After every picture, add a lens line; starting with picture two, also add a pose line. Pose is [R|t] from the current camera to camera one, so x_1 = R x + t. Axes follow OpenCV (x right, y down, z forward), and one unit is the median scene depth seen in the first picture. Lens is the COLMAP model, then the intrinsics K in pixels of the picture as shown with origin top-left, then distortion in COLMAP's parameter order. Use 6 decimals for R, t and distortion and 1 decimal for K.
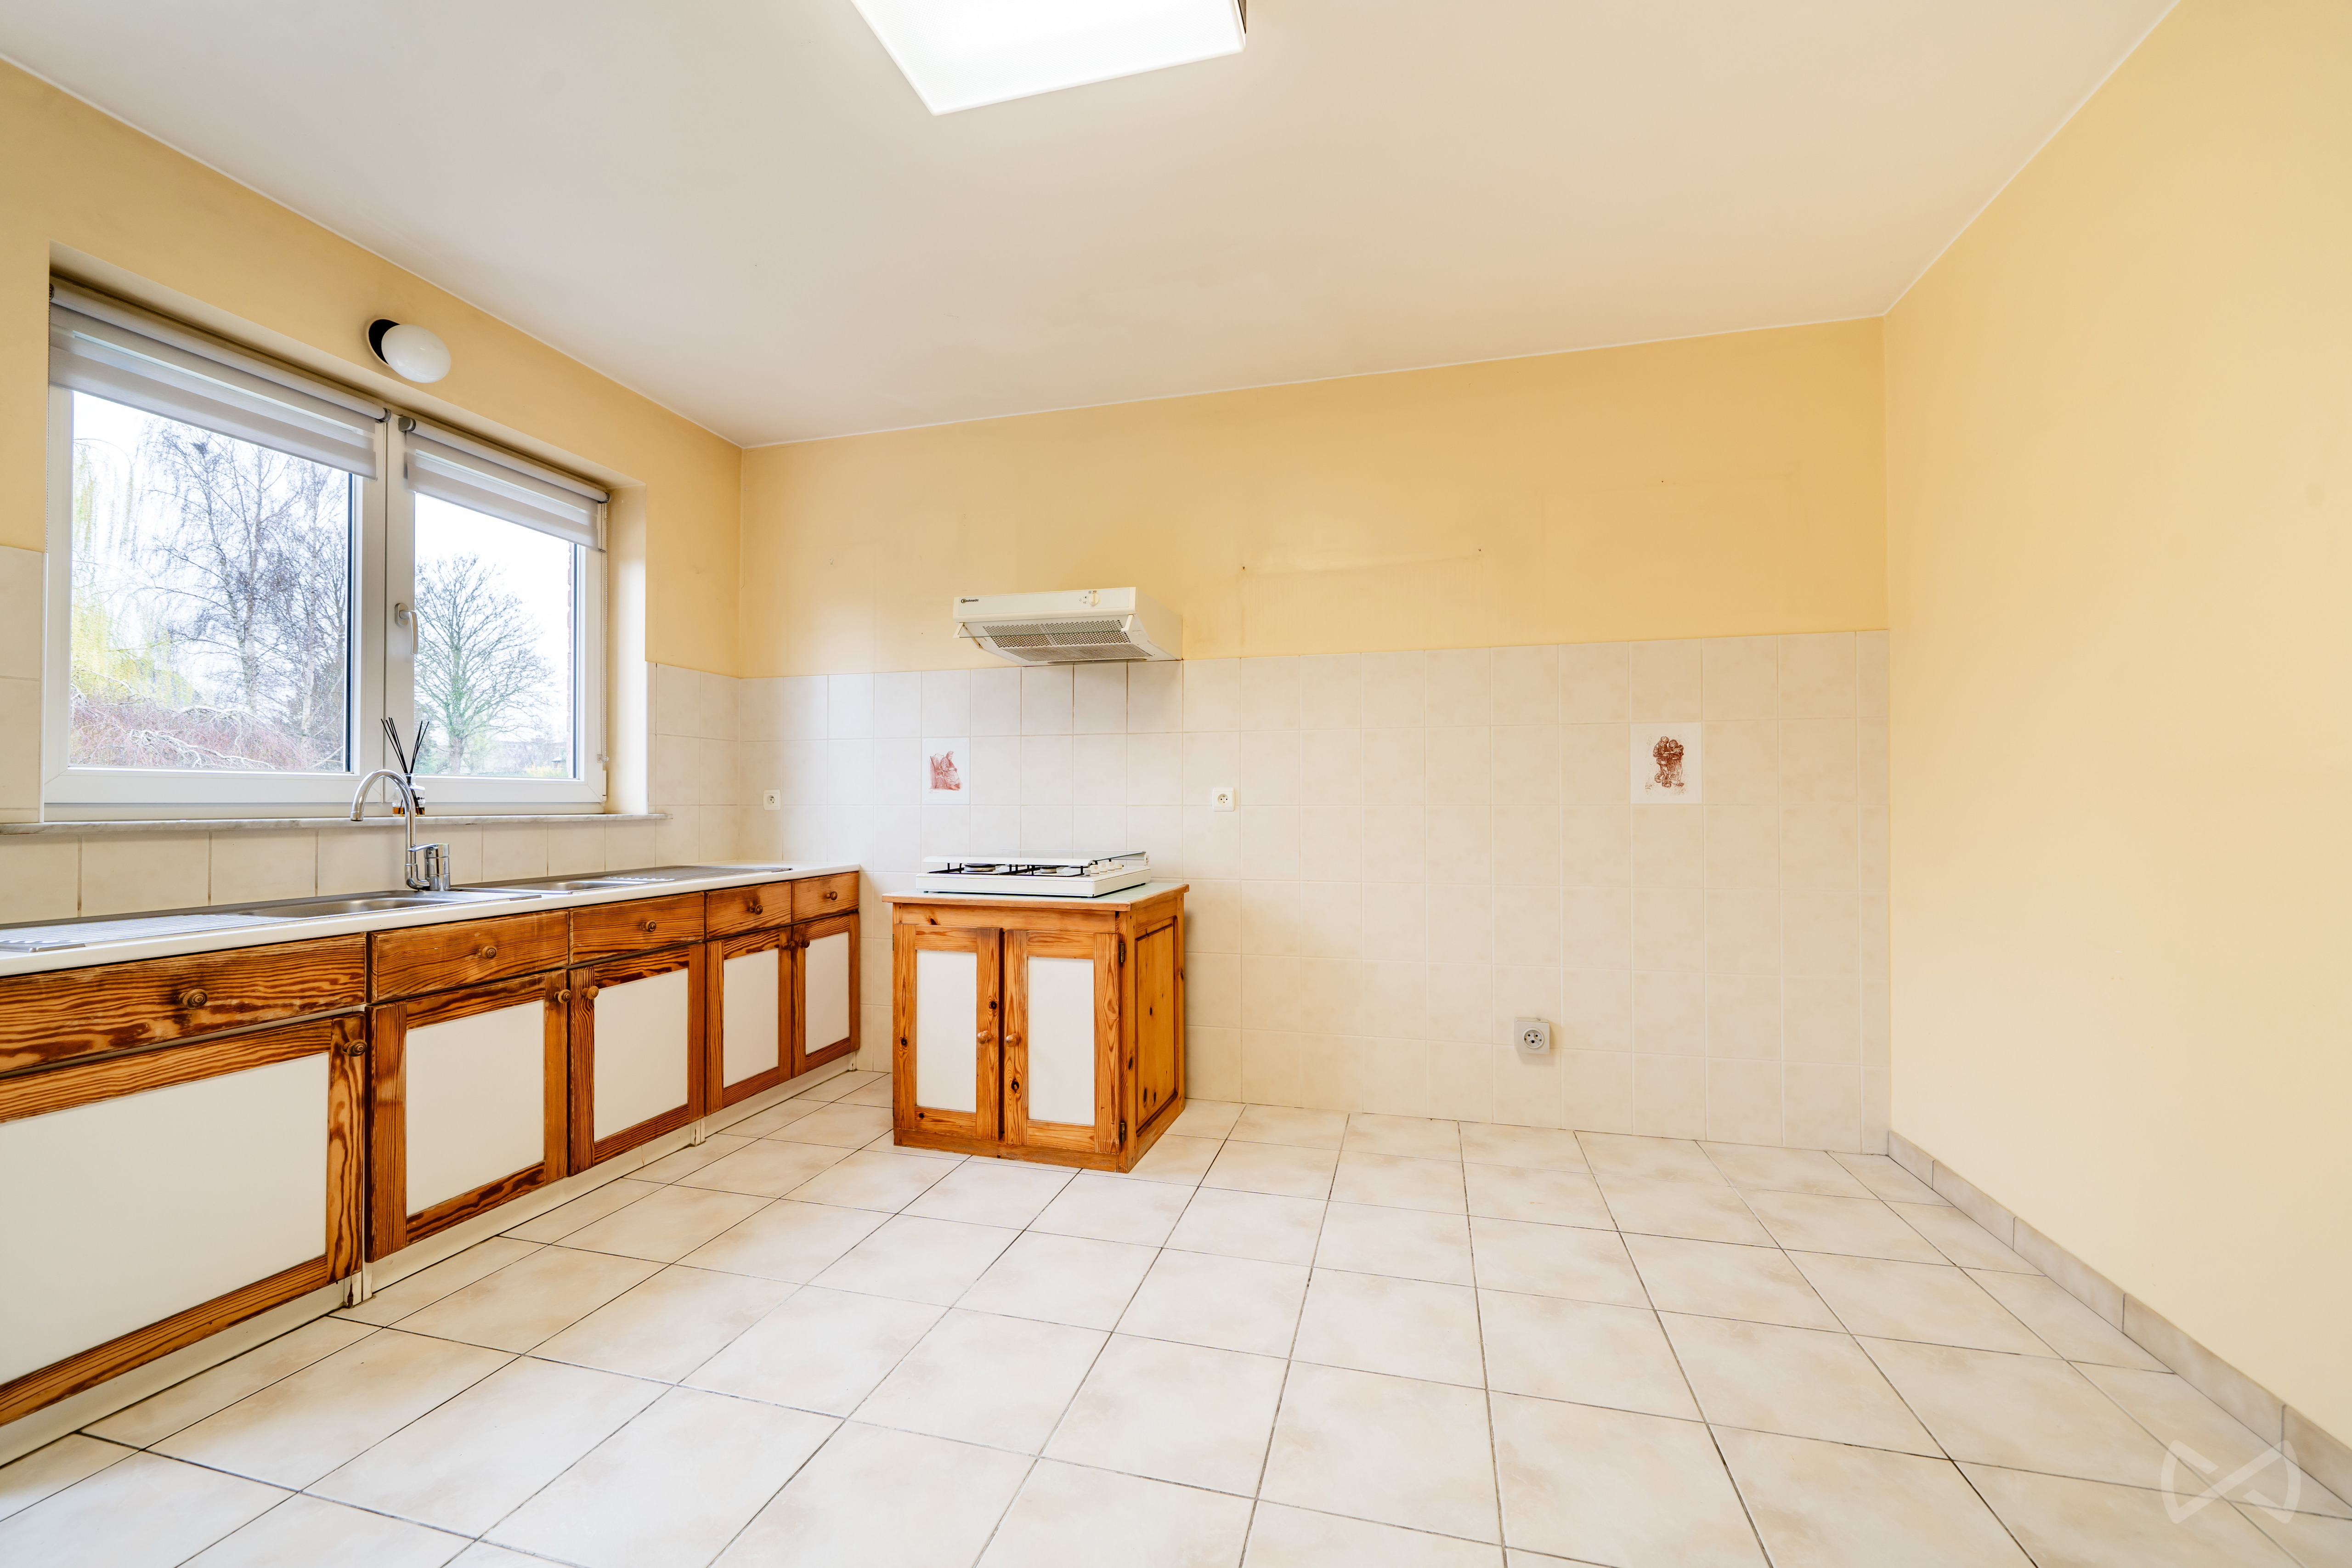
lens RADIAL K [[903.4, 0, 1190.7], [0, 903.4, 794.3], [0, 0, 1]] dist [-0.005547, 0.001133]
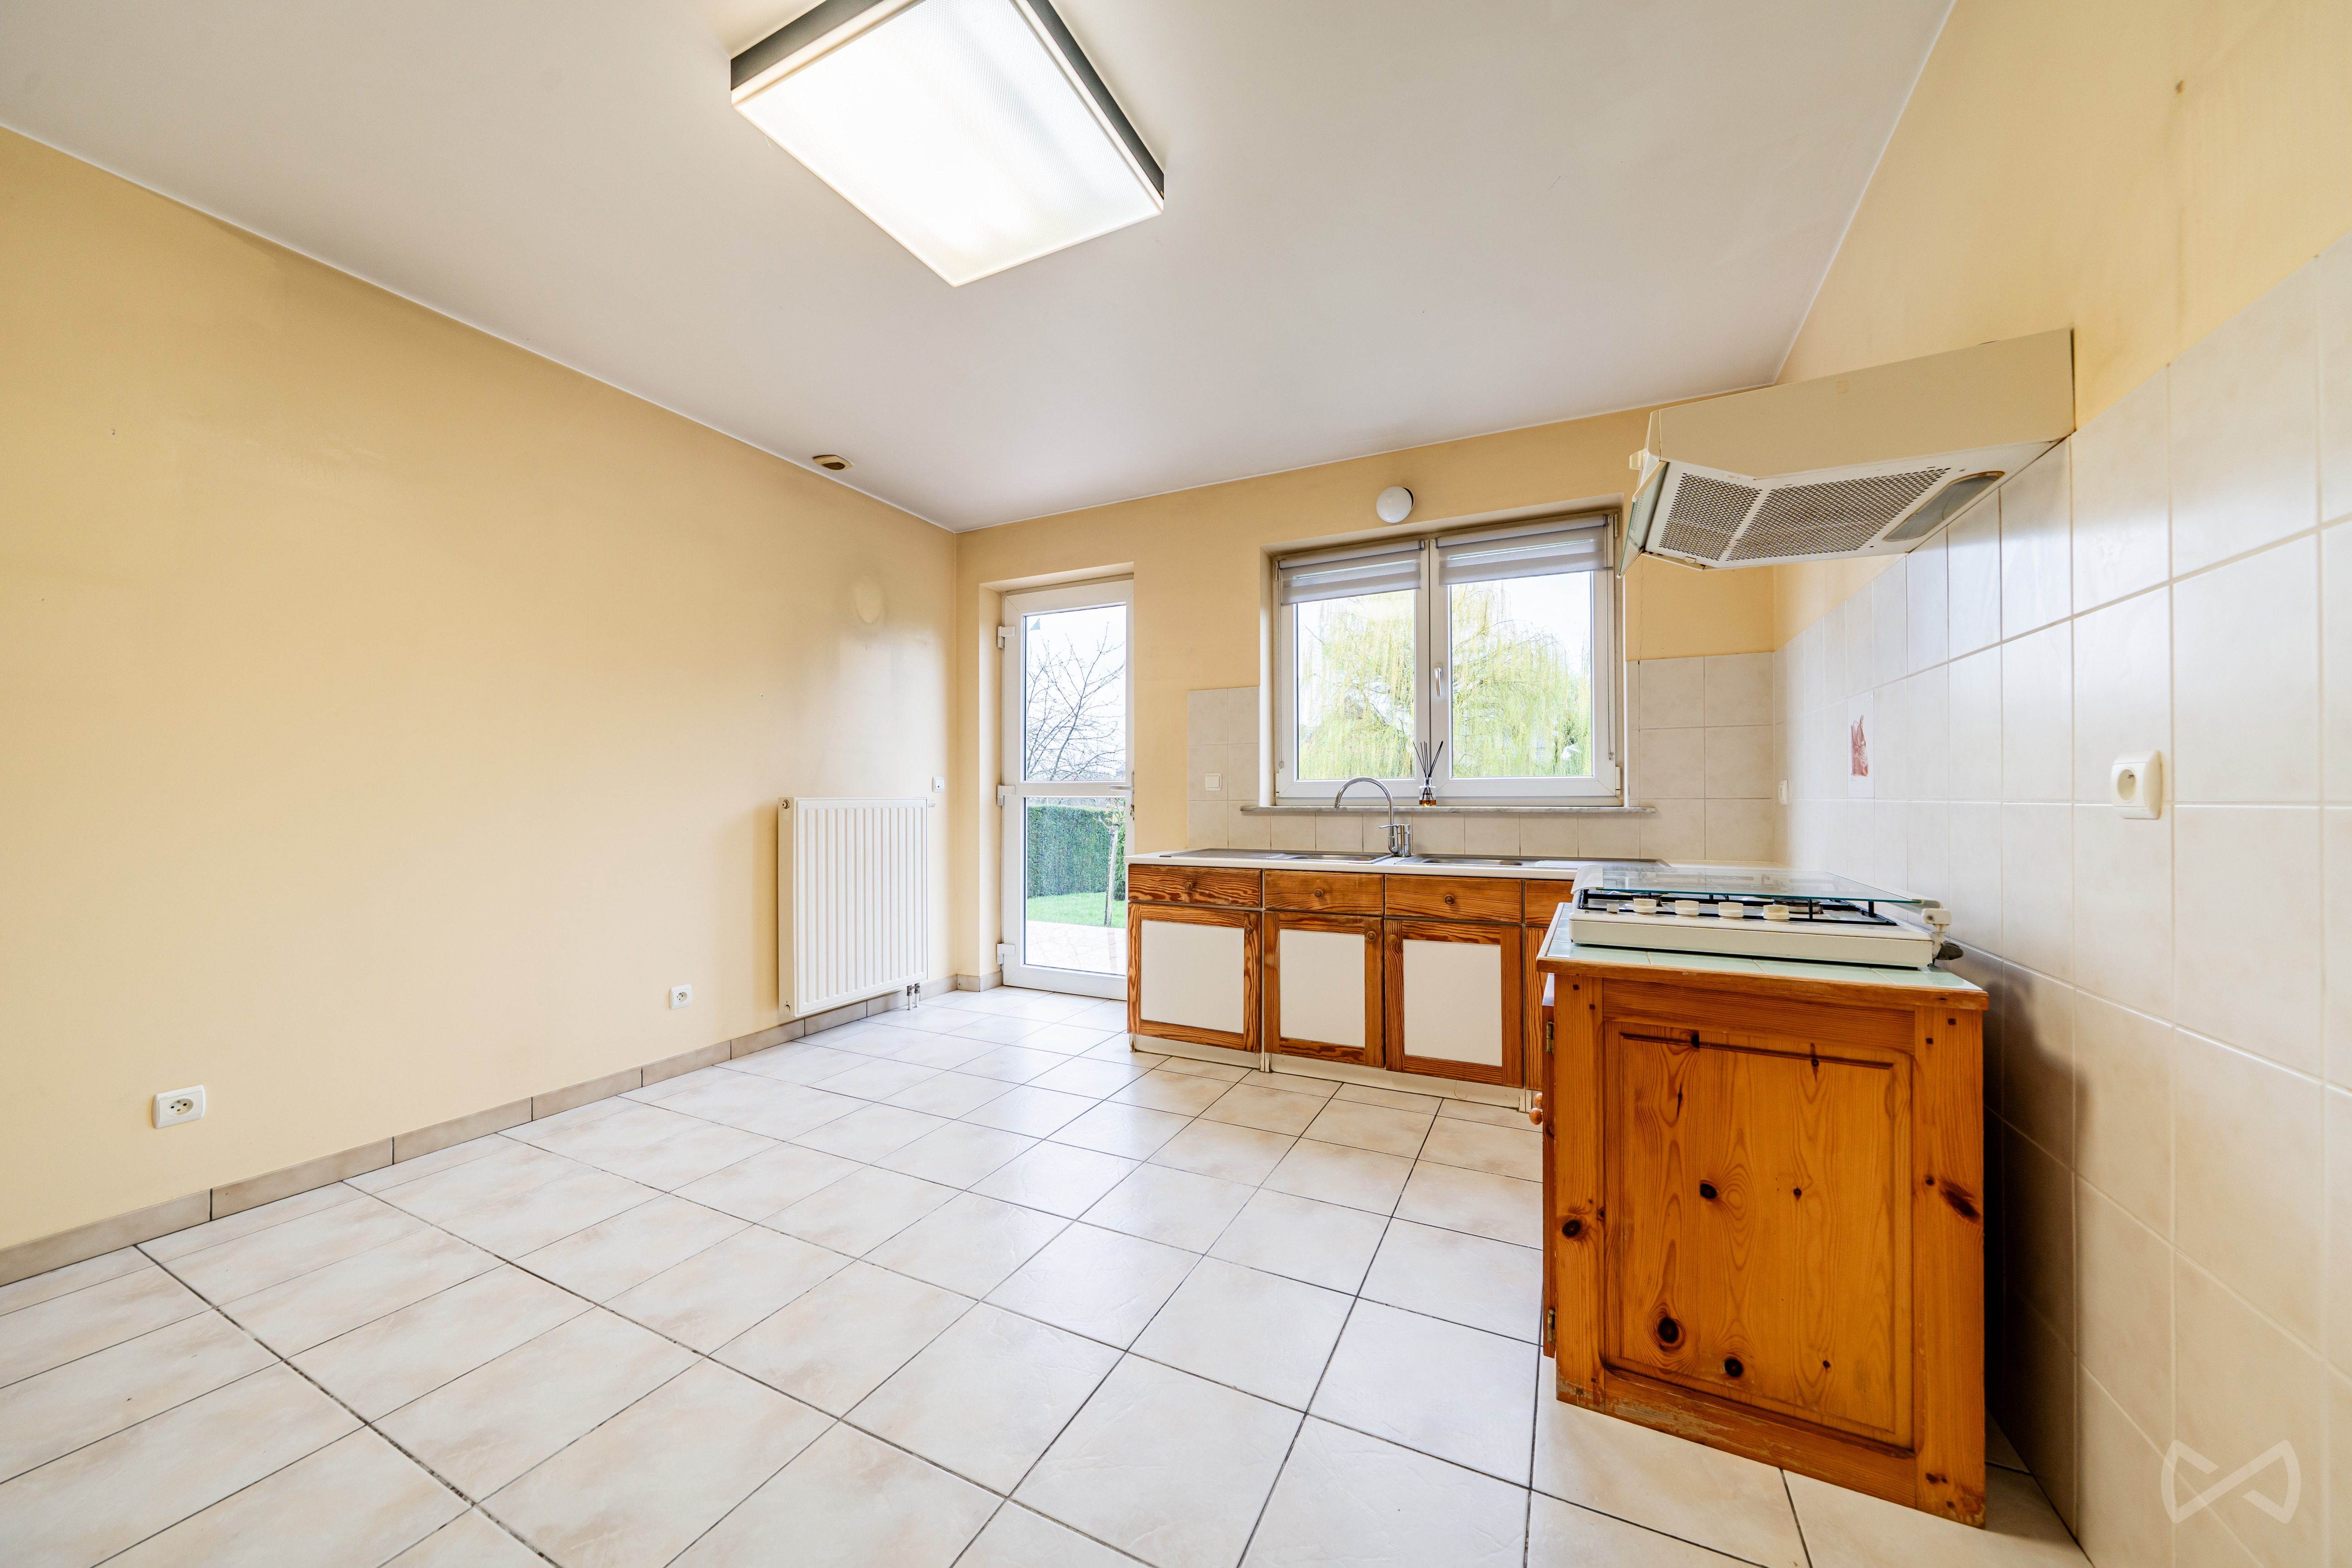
lens RADIAL K [[797.7, 0, 1191.8], [0, 797.7, 792.8], [0, 0, 1]] dist [-0.007507, 0.000054]
pose [[-0.190377, -0.004668, -0.981700, 0.513673], [0.011879, 0.999905, -0.007058, 0.007524], [0.981639, -0.013005, -0.190303, 0.869706]]
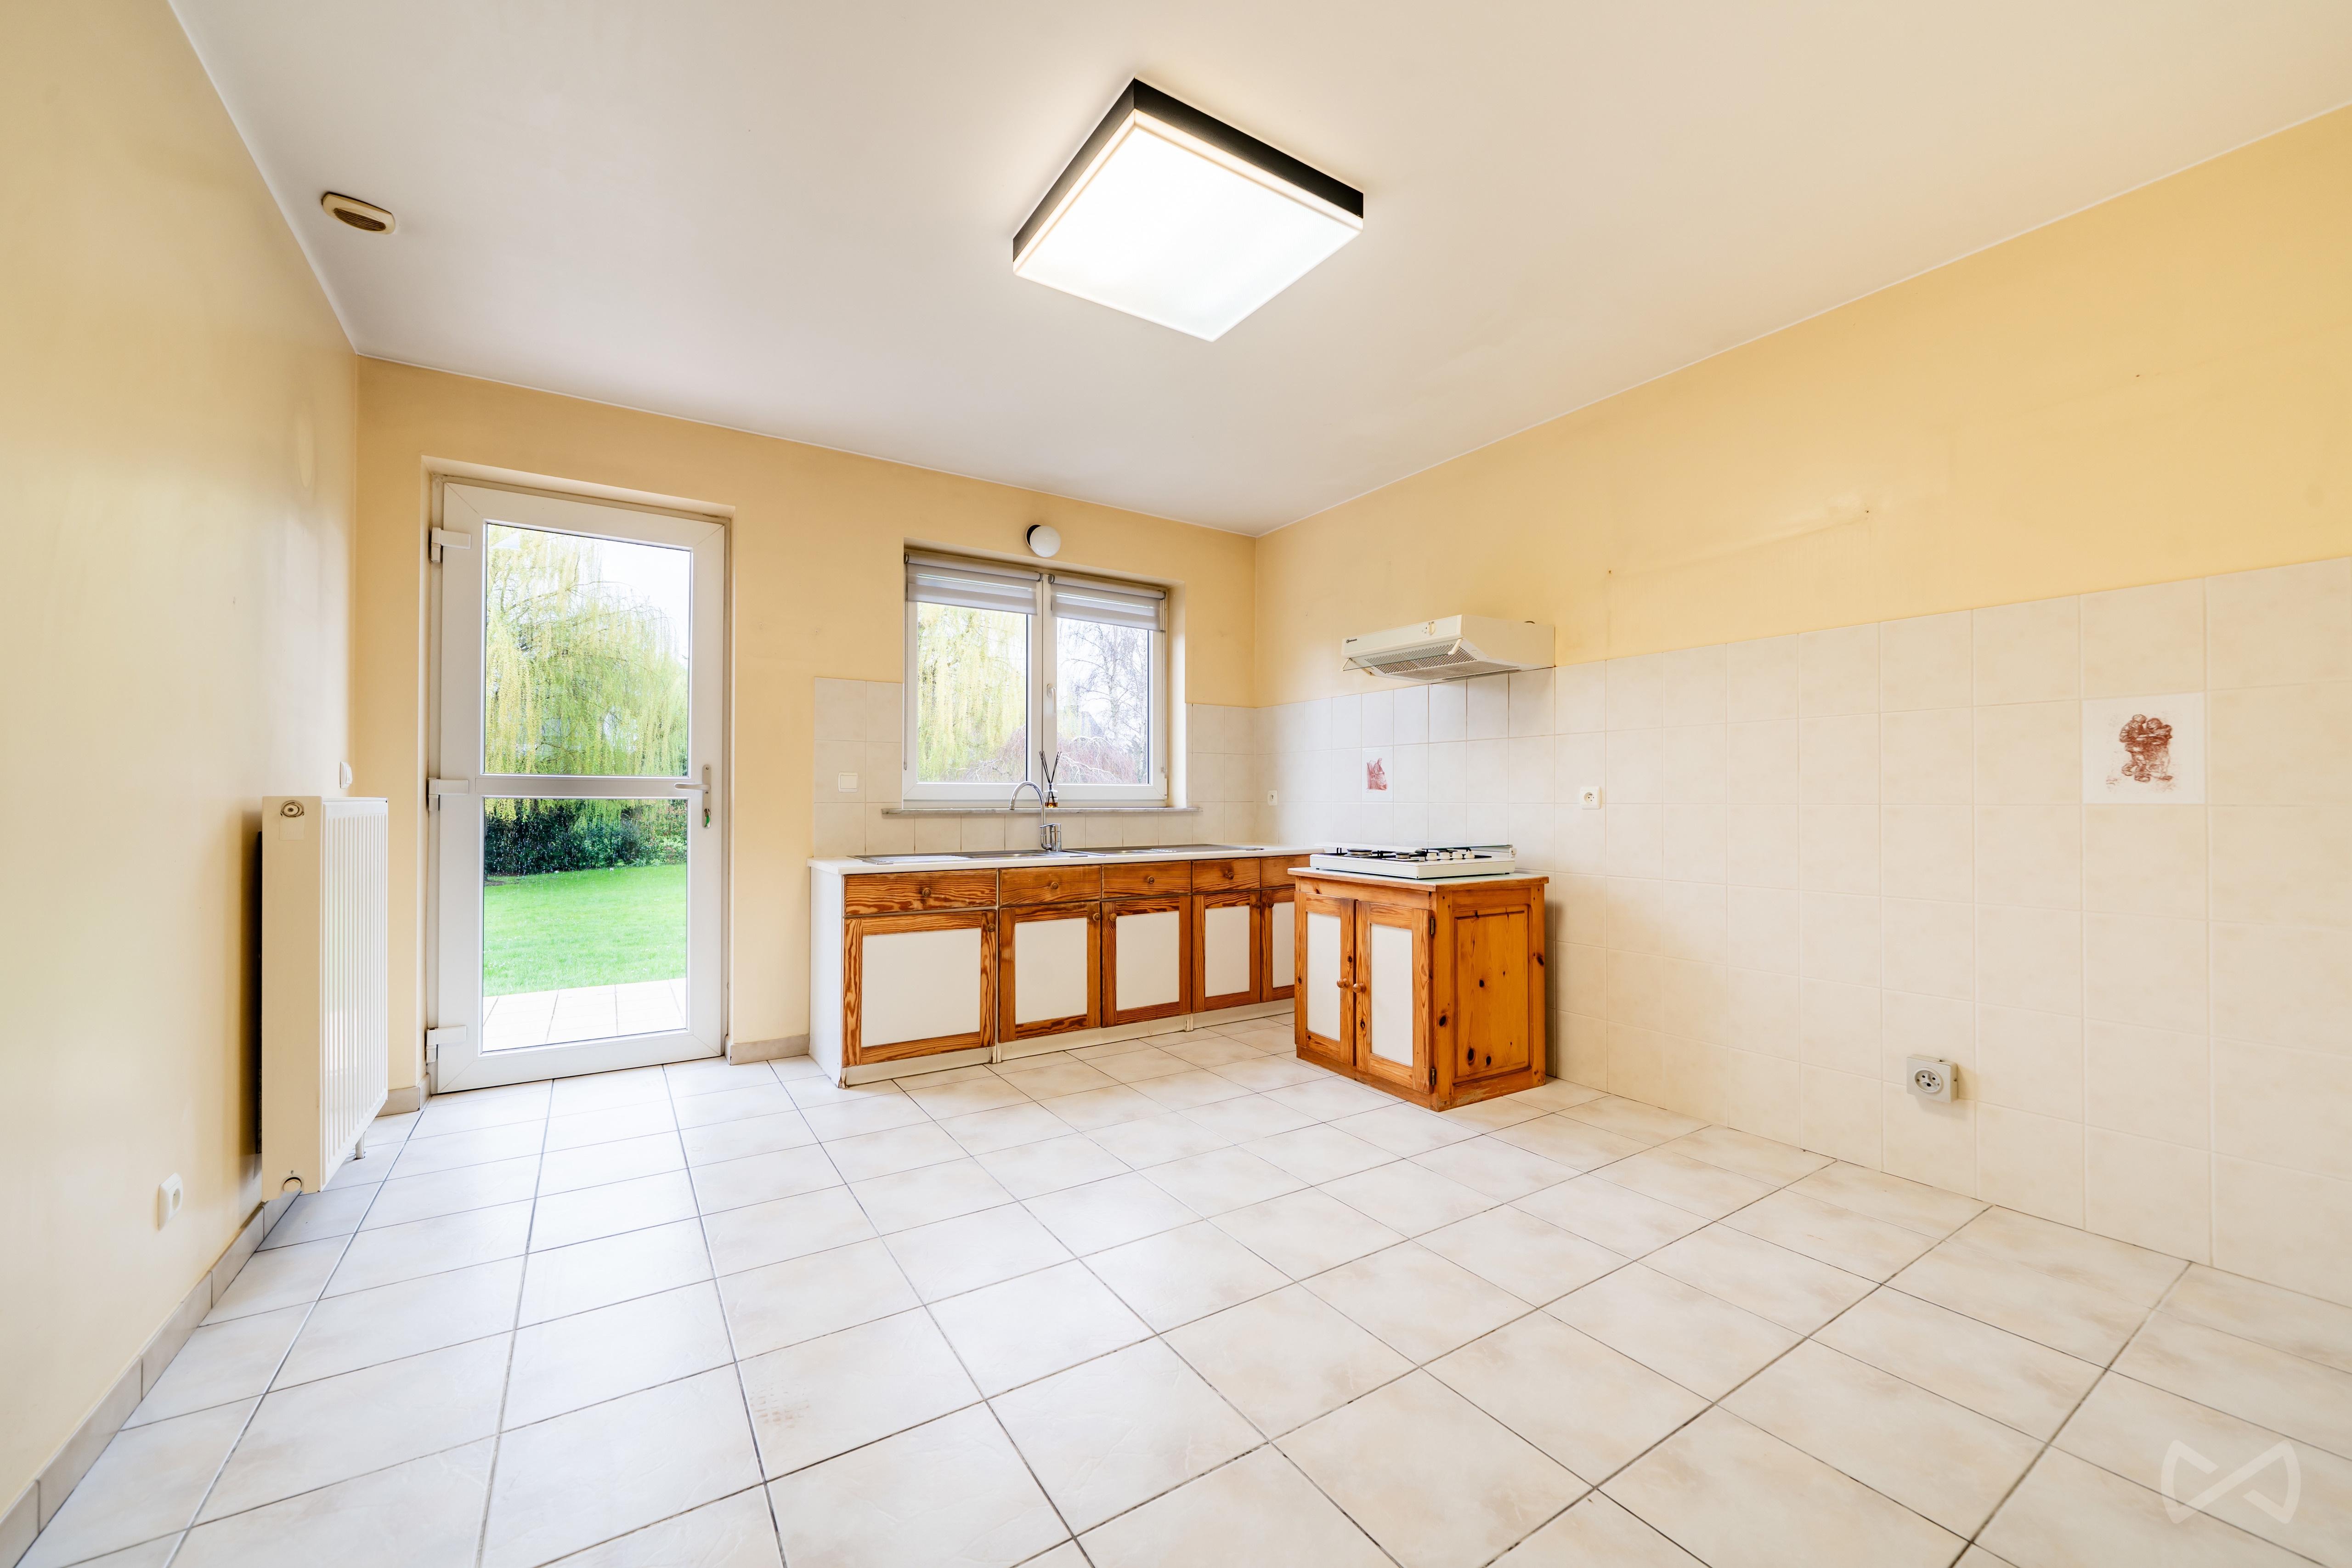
lens RADIAL K [[903.4, 0, 1189.6], [0, 903.4, 791.8], [0, 0, 1]] dist [-0.005547, 0.001133]
pose [[0.739893, -0.004072, -0.672712, 0.493049], [0.004494, 0.999989, -0.001110, -0.002603], [0.672710, -0.002201, 0.739903, -0.099875]]
